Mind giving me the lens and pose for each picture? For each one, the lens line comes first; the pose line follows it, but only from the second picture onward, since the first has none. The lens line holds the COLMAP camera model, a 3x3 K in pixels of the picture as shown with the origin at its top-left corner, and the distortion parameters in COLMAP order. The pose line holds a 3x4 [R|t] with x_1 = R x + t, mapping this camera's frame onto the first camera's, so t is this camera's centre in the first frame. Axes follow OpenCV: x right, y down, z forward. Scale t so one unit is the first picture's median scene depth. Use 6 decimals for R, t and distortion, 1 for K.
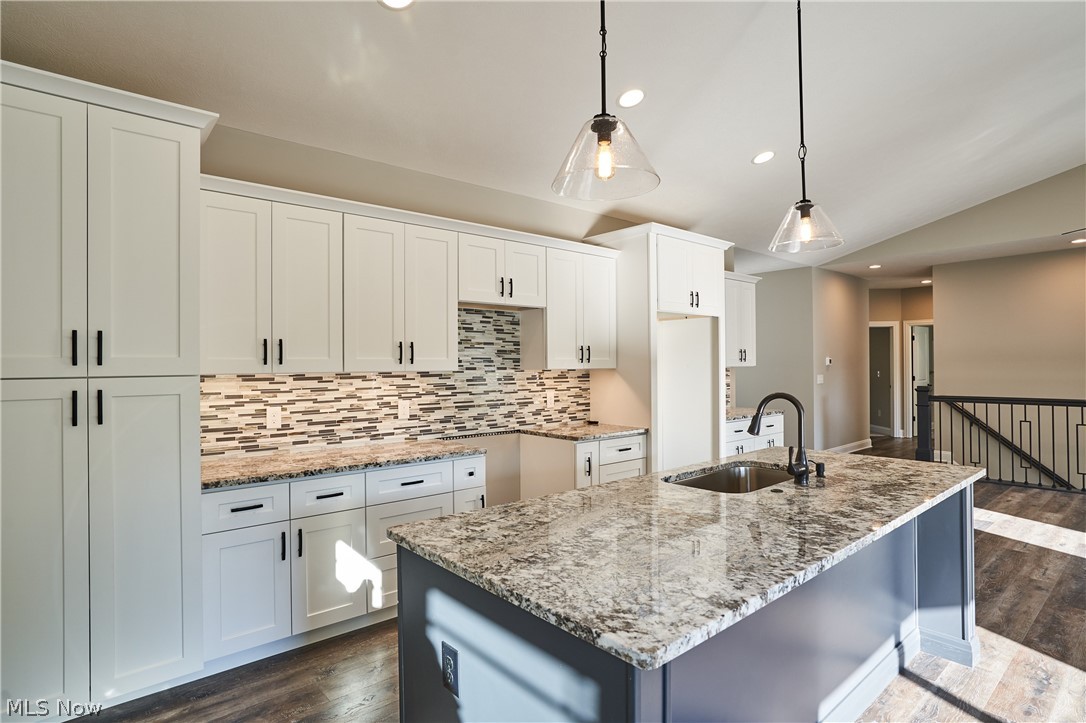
lens RADIAL K [[564.0, 0, 552.3], [0, 564.0, 369.5], [0, 0, 1]] dist [-0.036438, 0.011037]
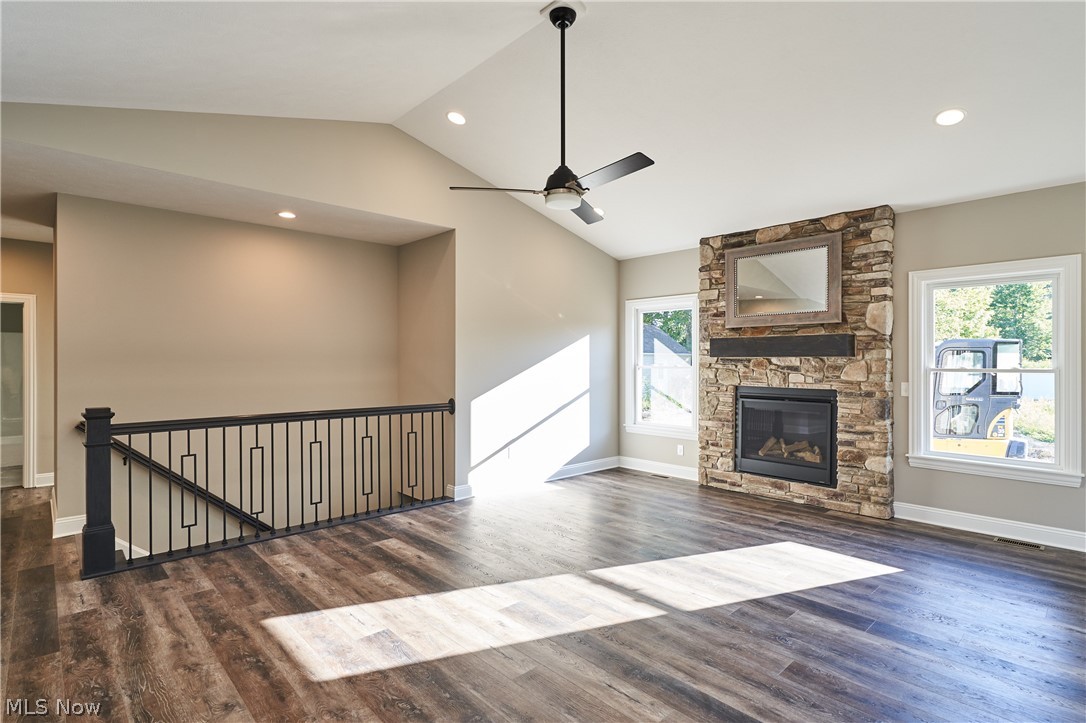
lens RADIAL K [[554.8, 0, 532.3], [0, 554.8, 362.6], [0, 0, 1]] dist [-0.000011, 0.002162]
pose [[-0.023780, 0.006153, 0.999698, 0.237739], [0.010341, 0.999929, -0.005909, -0.012621], [-0.999664, 0.010197, -0.023842, 1.194371]]
